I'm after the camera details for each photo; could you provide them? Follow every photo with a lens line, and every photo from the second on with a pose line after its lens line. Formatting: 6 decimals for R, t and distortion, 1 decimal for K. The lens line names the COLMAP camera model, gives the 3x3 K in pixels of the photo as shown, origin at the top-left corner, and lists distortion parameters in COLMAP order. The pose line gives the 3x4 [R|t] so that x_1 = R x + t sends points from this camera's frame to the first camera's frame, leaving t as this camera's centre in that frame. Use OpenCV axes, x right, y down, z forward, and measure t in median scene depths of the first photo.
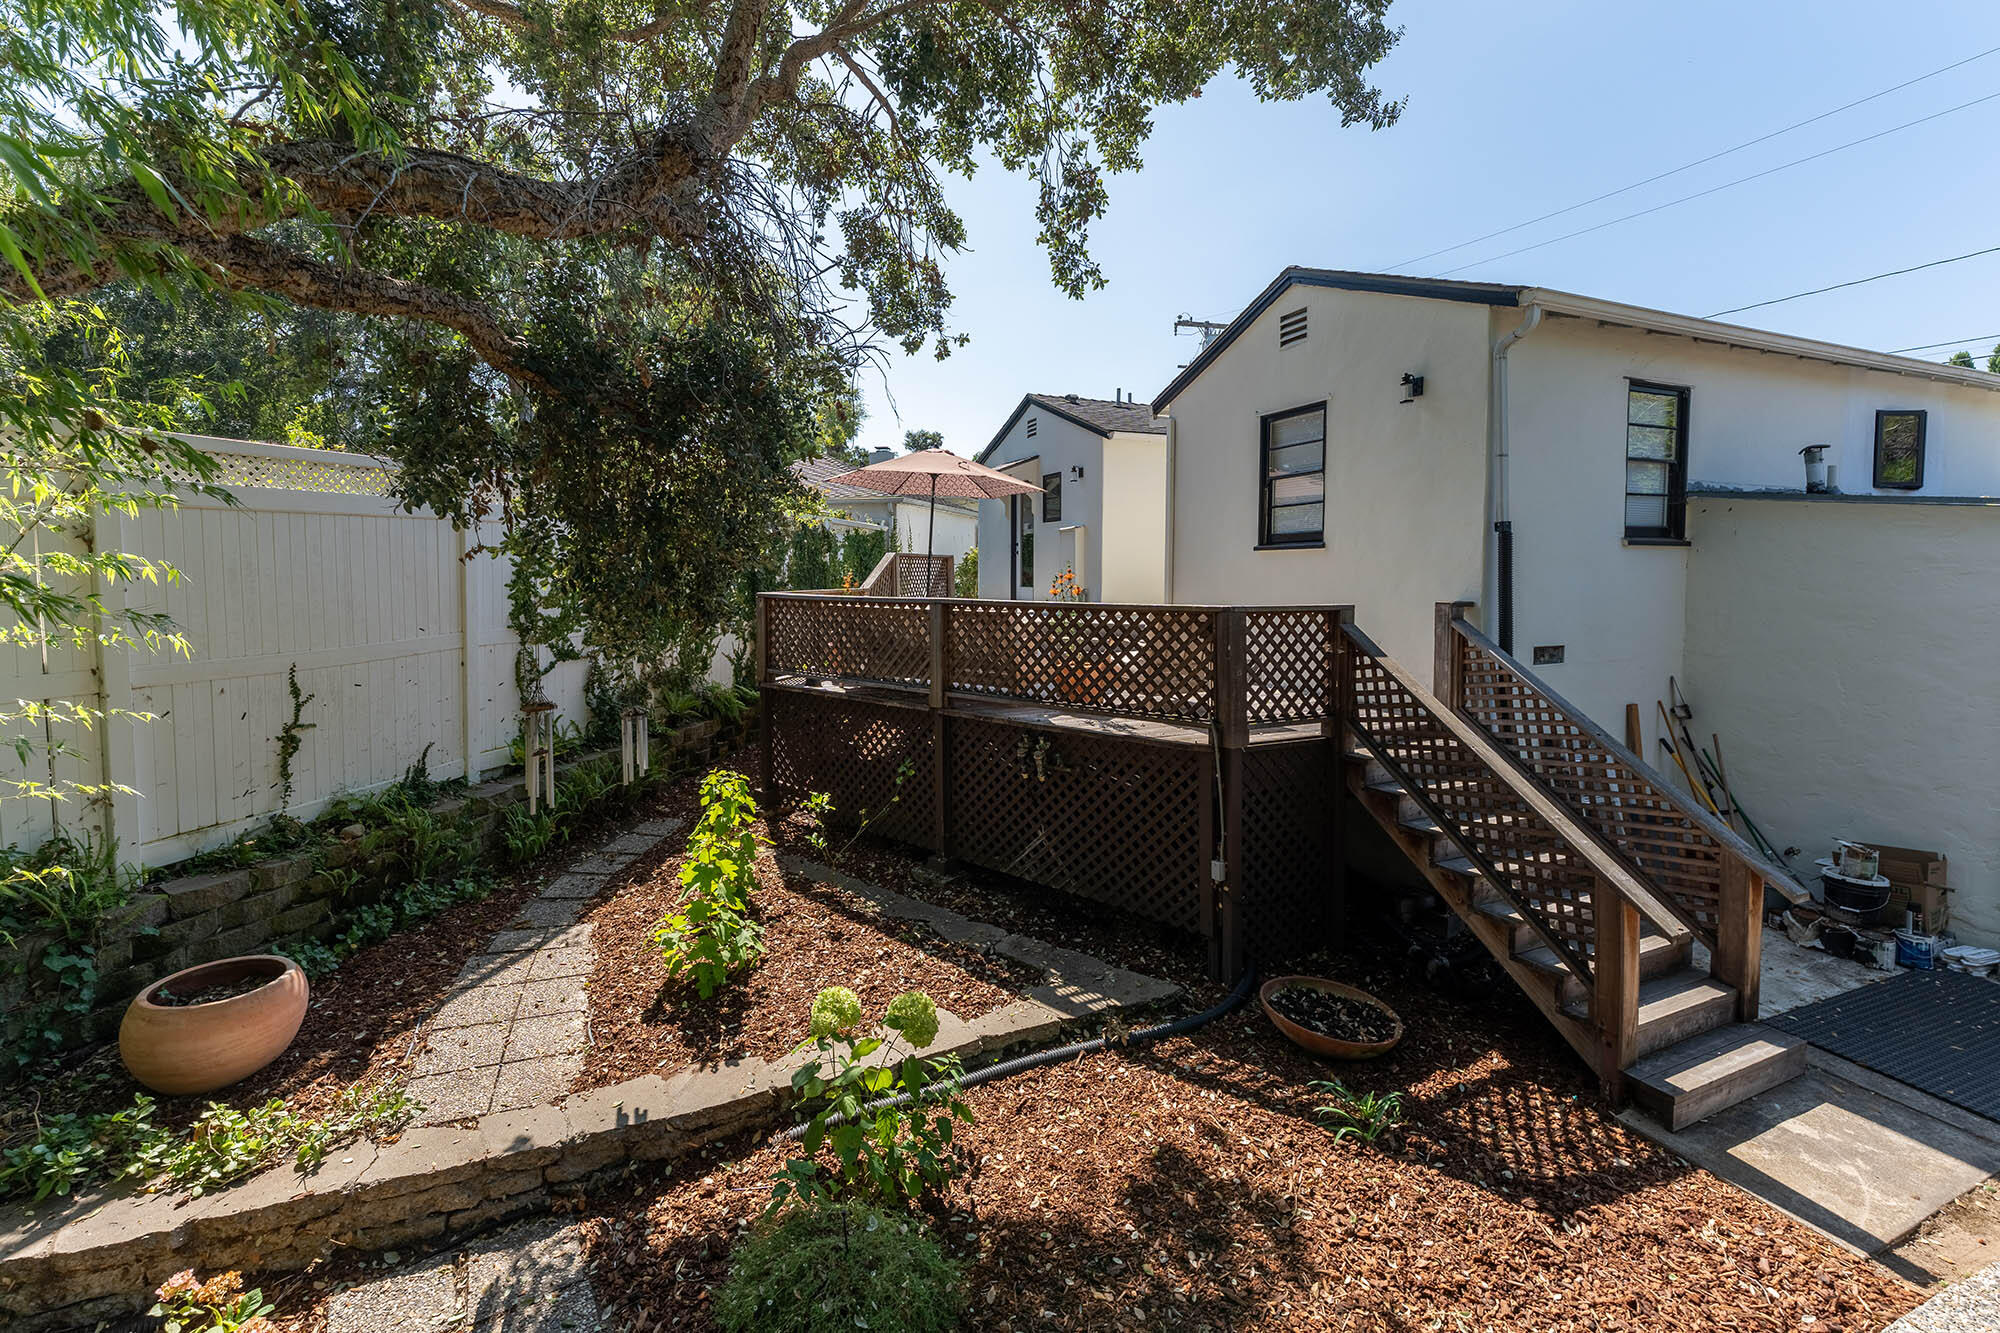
lens RADIAL K [[837.0, 0, 1000.0], [0, 837.0, 666.5], [0, 0, 1]] dist [0.000576, 0.000034]
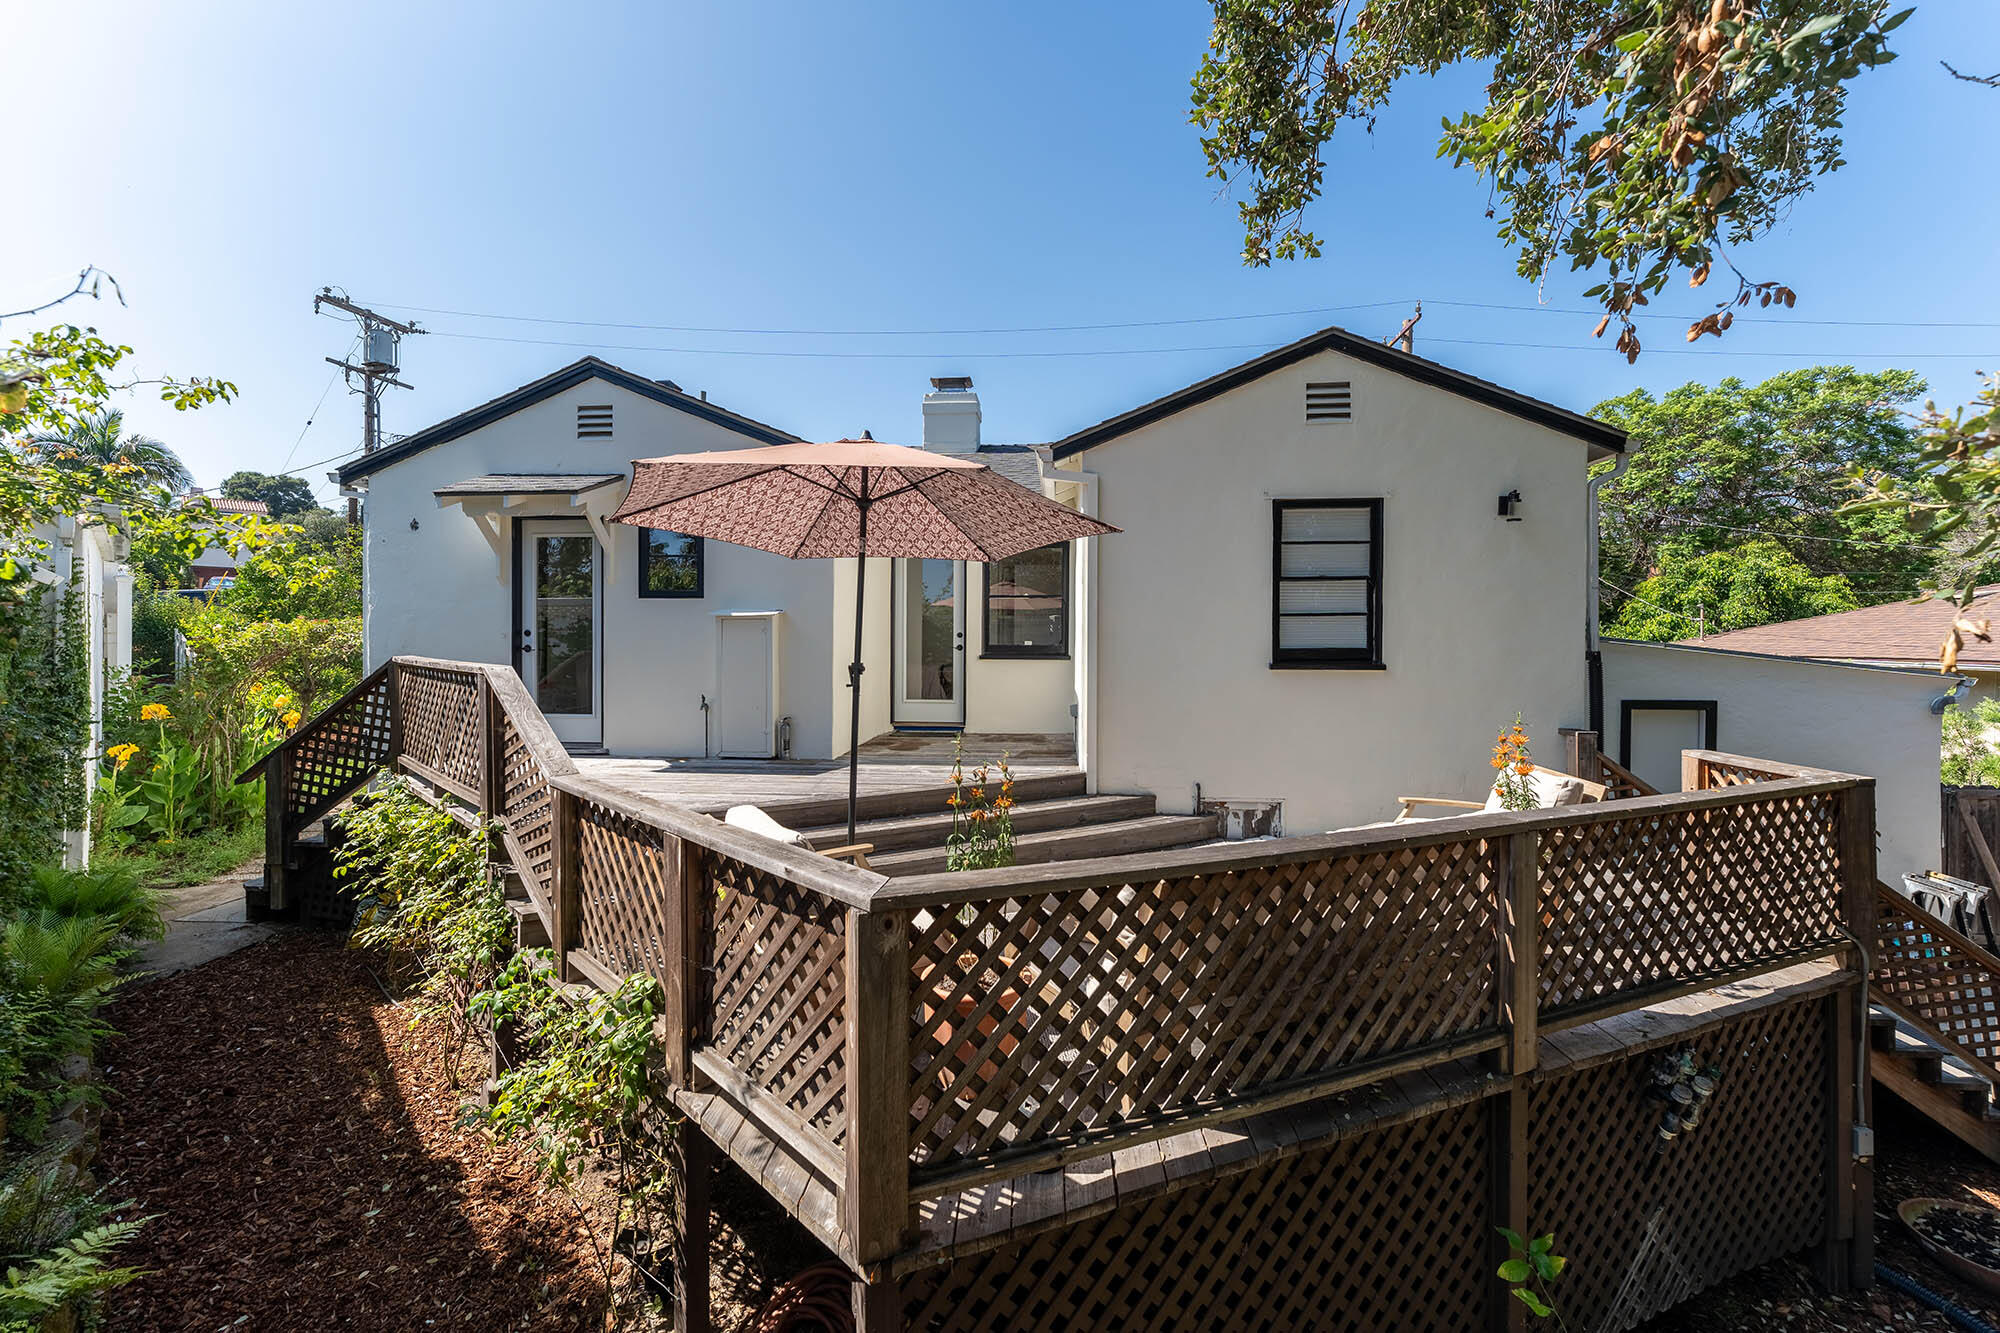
lens RADIAL K [[837.0, 0, 1000.0], [0, 837.0, 666.5], [0, 0, 1]] dist [0.000576, 0.000034]
pose [[0.487271, -0.014222, 0.873135, -0.492863], [0.090504, 0.995305, -0.034296, -0.140536], [-0.868548, 0.095734, 0.486270, 0.857582]]
